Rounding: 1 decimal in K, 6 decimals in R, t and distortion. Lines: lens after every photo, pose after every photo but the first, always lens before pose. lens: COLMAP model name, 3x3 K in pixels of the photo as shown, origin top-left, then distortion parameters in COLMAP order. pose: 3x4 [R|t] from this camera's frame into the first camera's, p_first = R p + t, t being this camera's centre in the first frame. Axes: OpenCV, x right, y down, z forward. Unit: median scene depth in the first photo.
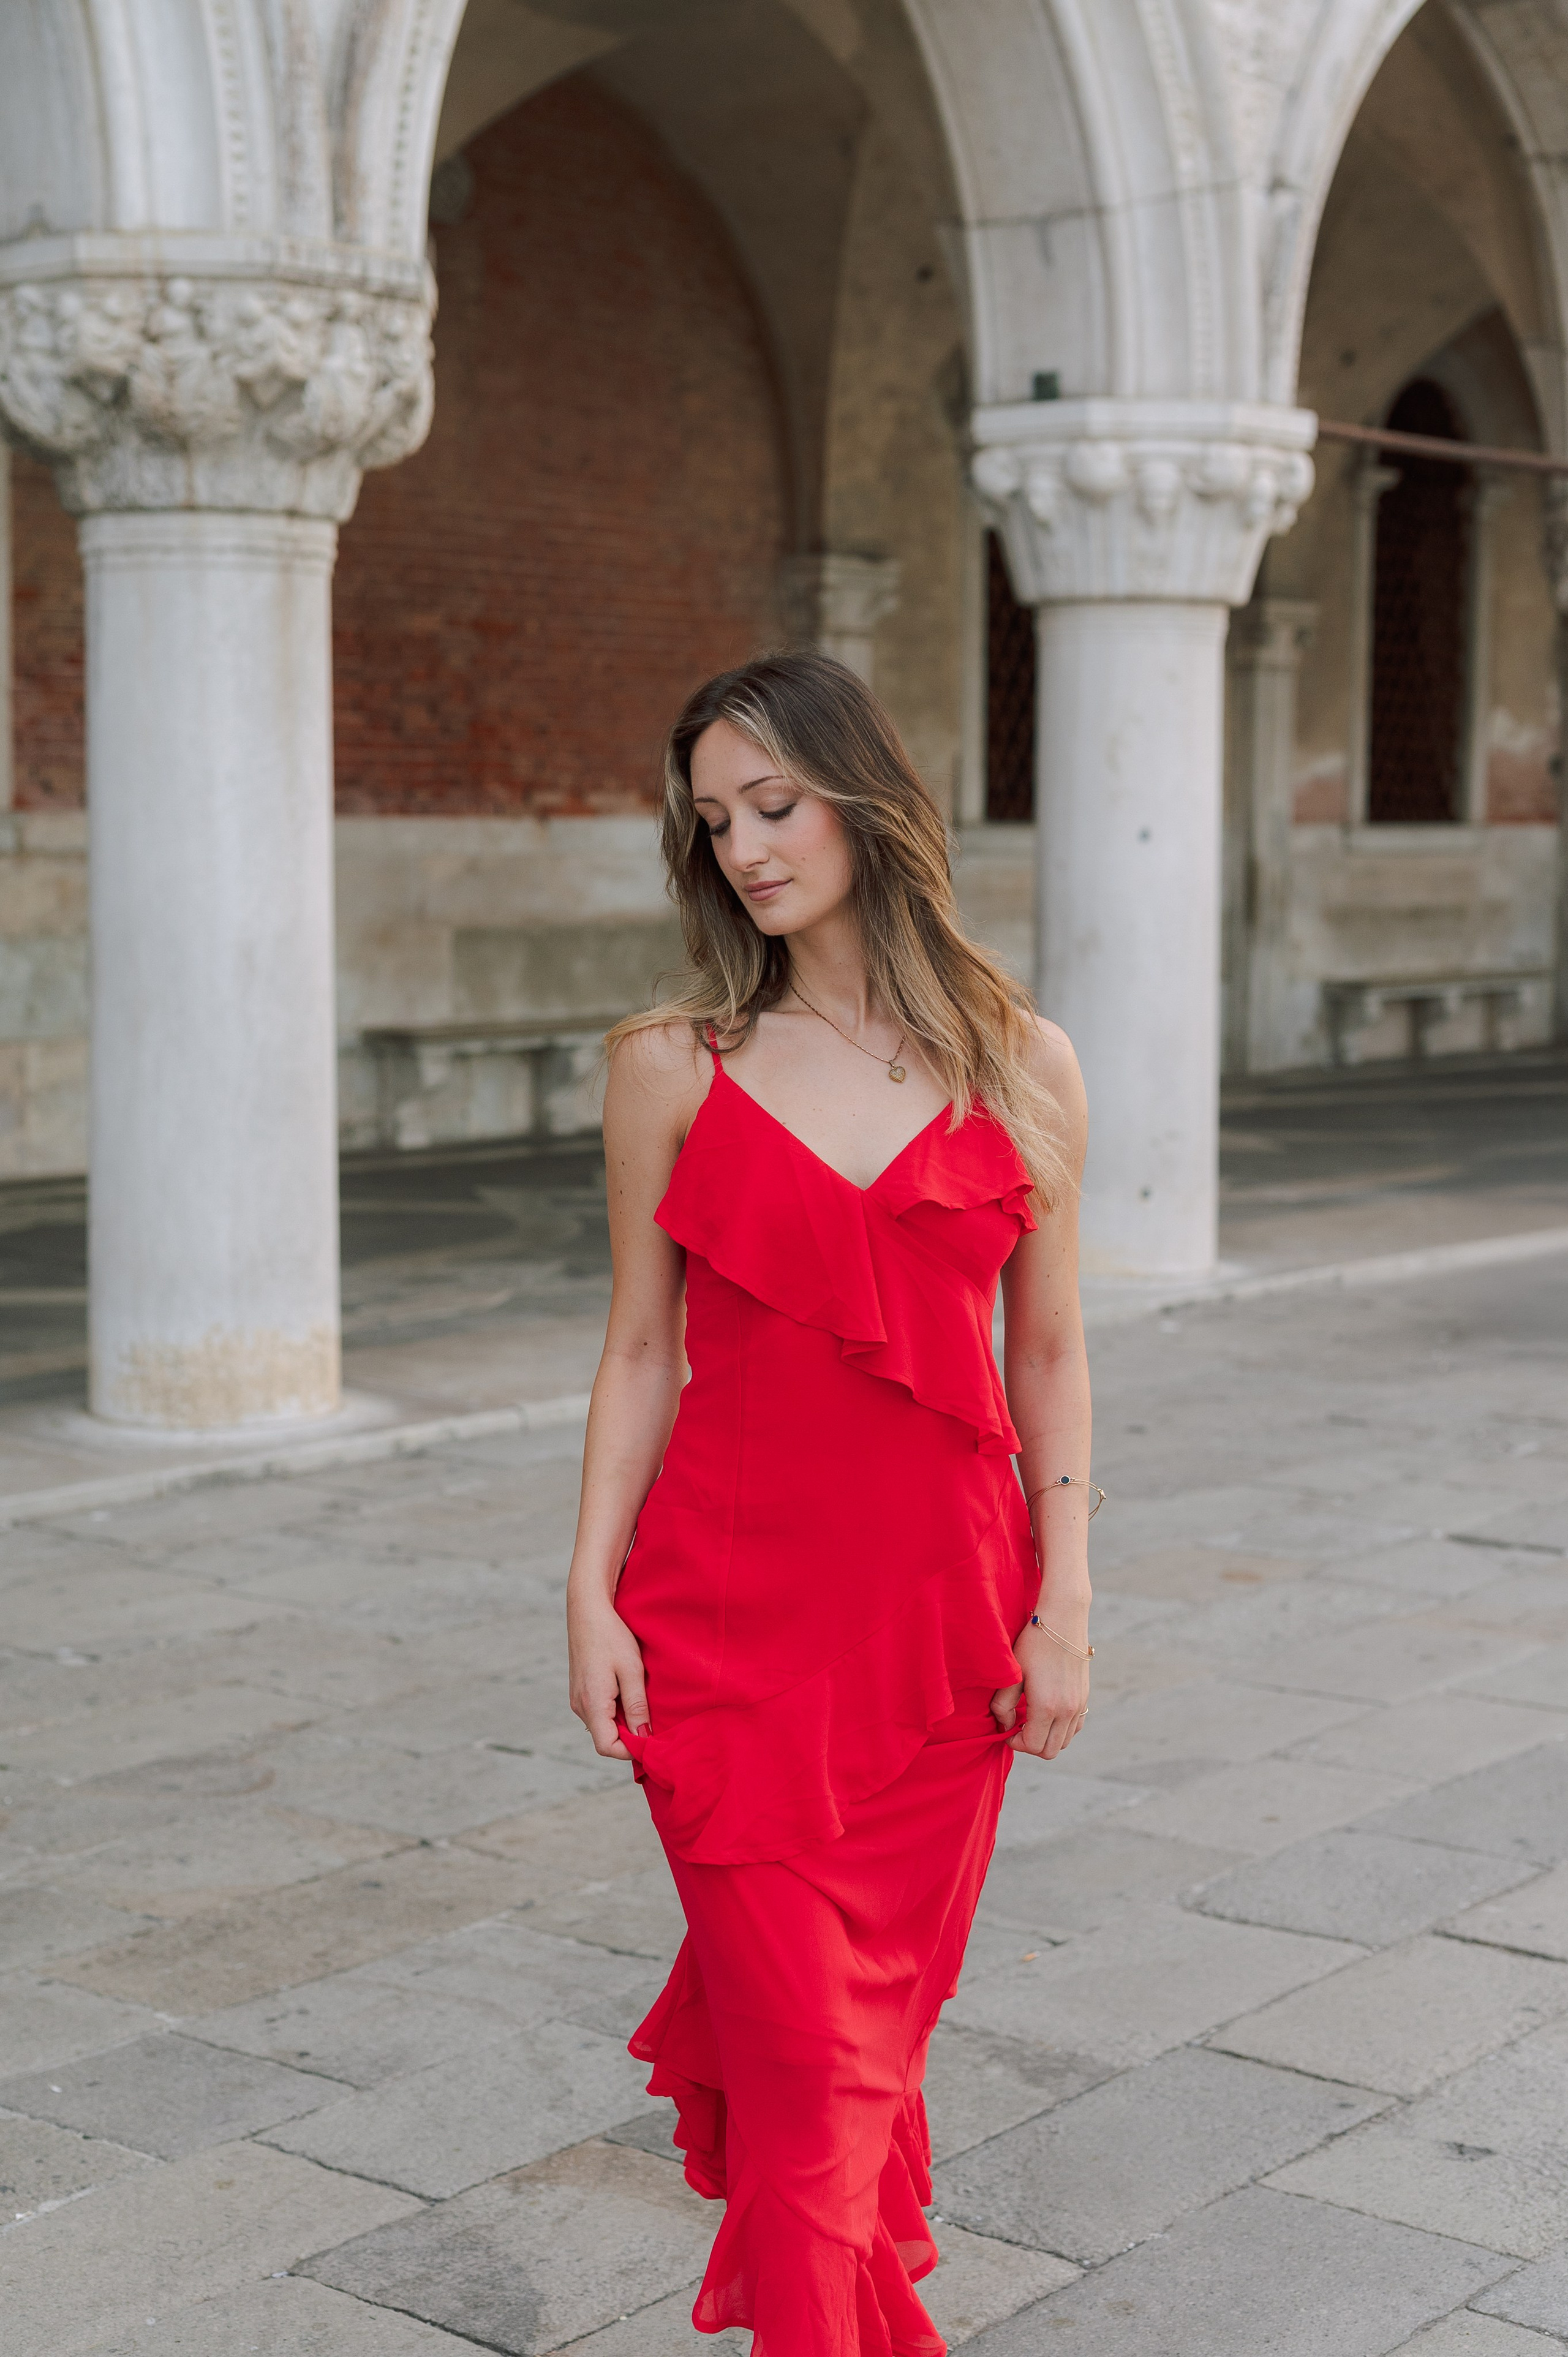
lens RADIAL K [[3417.7, 0, 798.3], [0, 3417.7, 1118.9], [0, 0, 1]] dist [0.000263, 0.026070]
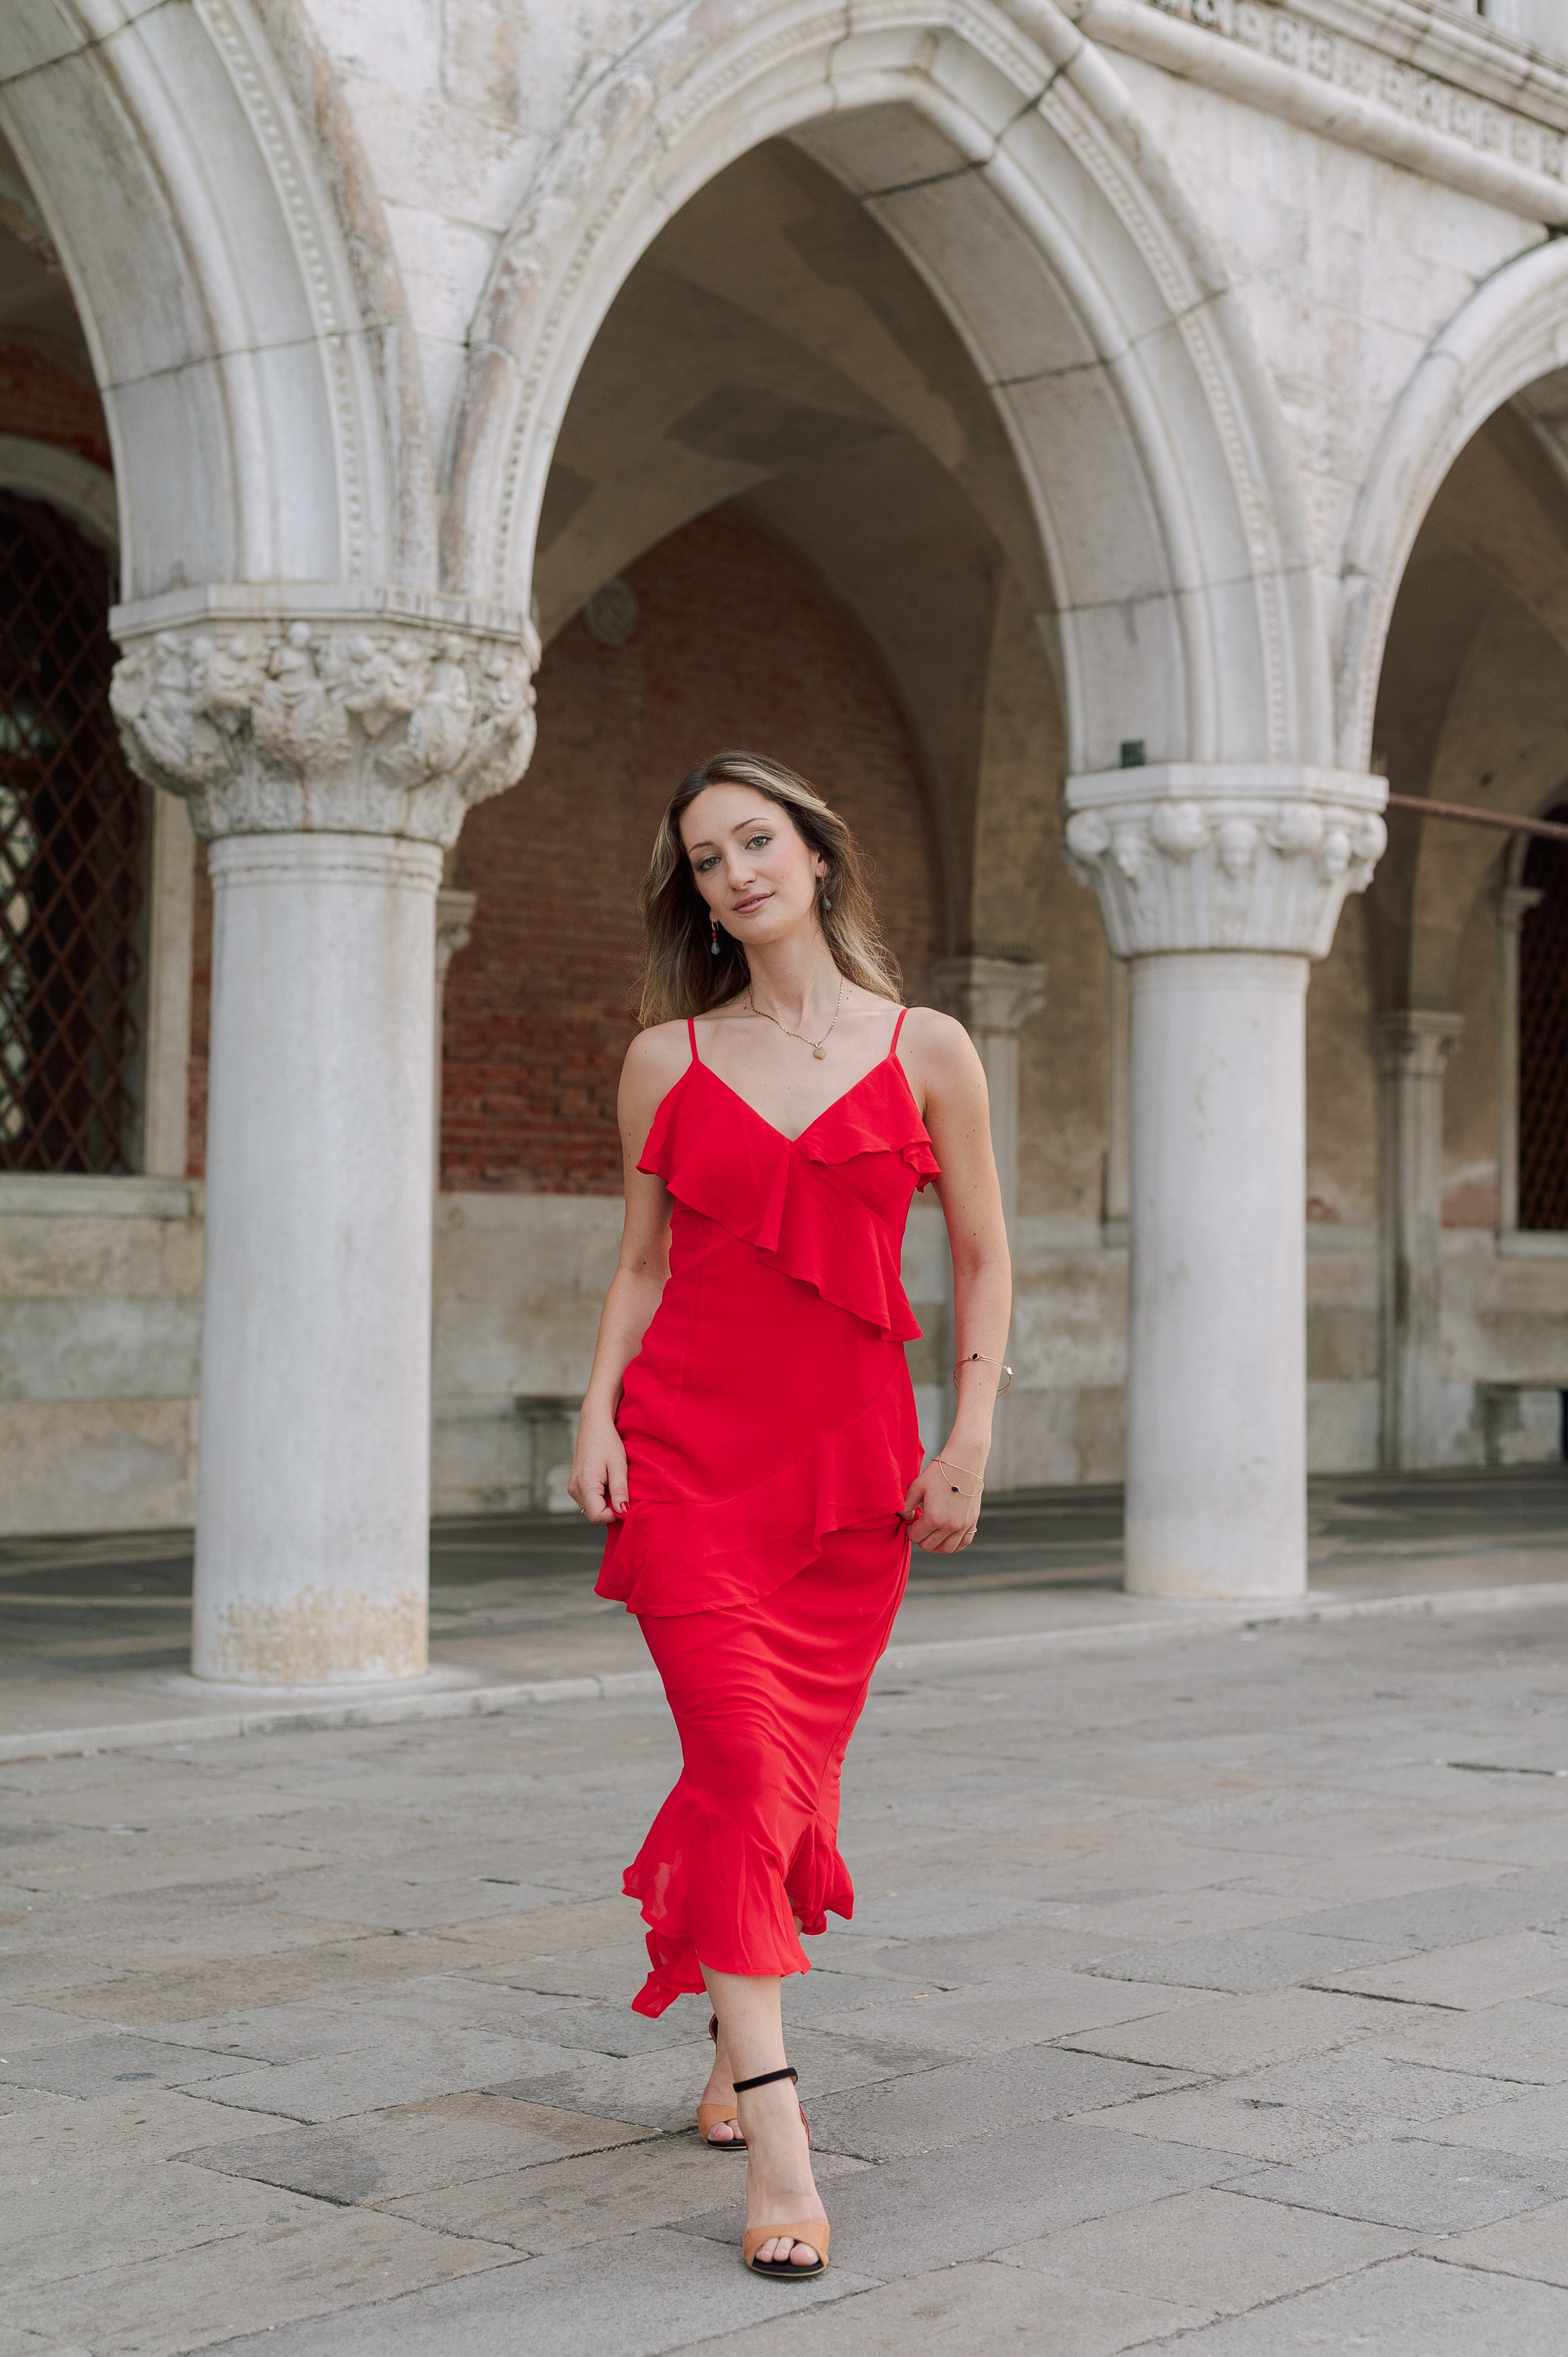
lens RADIAL K [[3476.4, 0, 877.5], [0, 3476.4, 1167.2], [0, 0, 1]] dist [-0.002313, 0.037095]
pose [[0.998016, 0.000367, -0.062957, 0.073503], [-0.009508, 0.989392, -0.144961, 0.086244], [0.062236, 0.145272, 0.987432, -0.072434]]
